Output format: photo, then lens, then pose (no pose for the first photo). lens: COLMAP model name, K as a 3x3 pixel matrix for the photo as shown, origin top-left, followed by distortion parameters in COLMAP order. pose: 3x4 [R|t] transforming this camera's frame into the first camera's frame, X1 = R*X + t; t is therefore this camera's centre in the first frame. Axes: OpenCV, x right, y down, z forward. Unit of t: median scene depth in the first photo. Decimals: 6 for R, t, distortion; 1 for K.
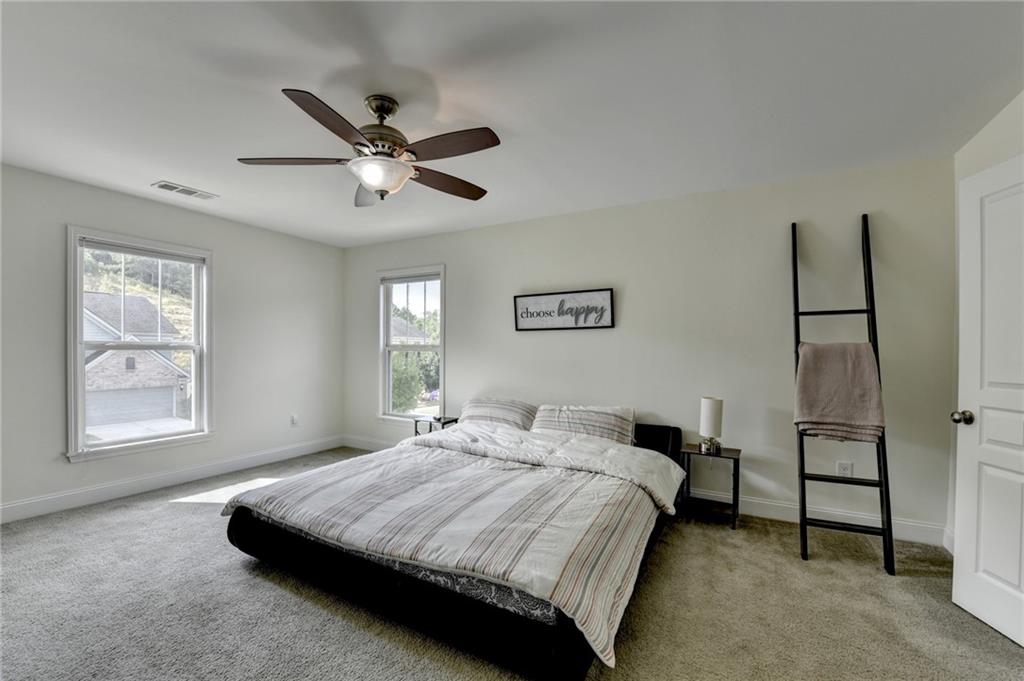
lens RADIAL K [[427.3, 0, 510.4], [0, 427.3, 352.0], [0, 0, 1]] dist [-0.014697, 0.000000]
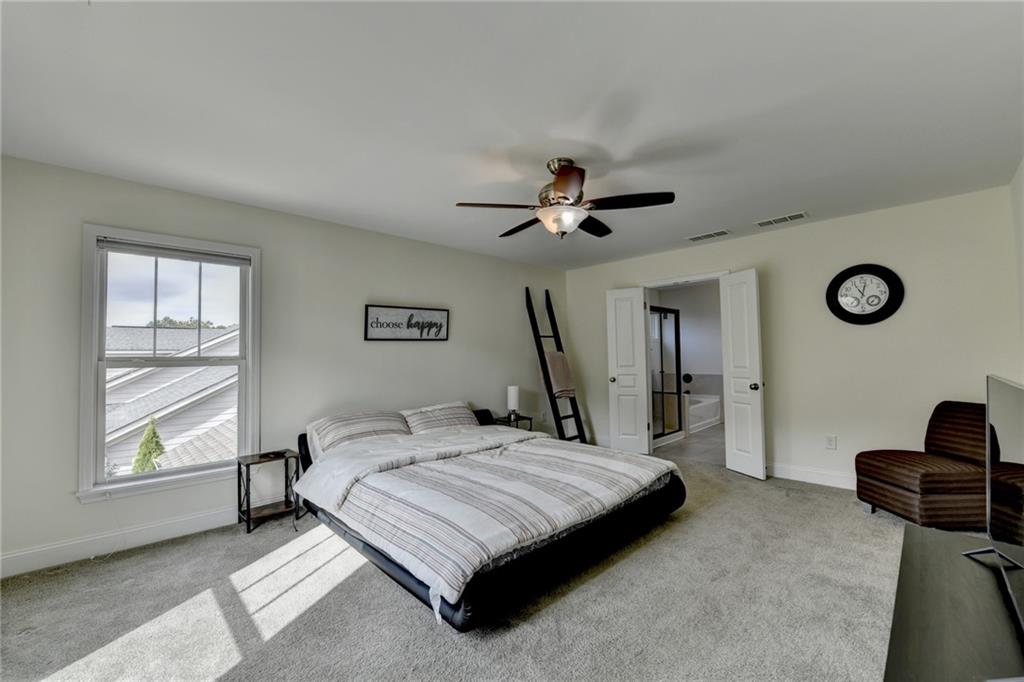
lens RADIAL K [[396.3, 0, 512.0], [0, 396.3, 341.0], [0, 0, 1]] dist [-0.037769, 0.000013]
pose [[0.309292, 0.028531, 0.950539, -0.790375], [0.027606, 0.998859, -0.038964, -0.004361], [-0.950566, 0.038291, 0.308151, 0.439518]]
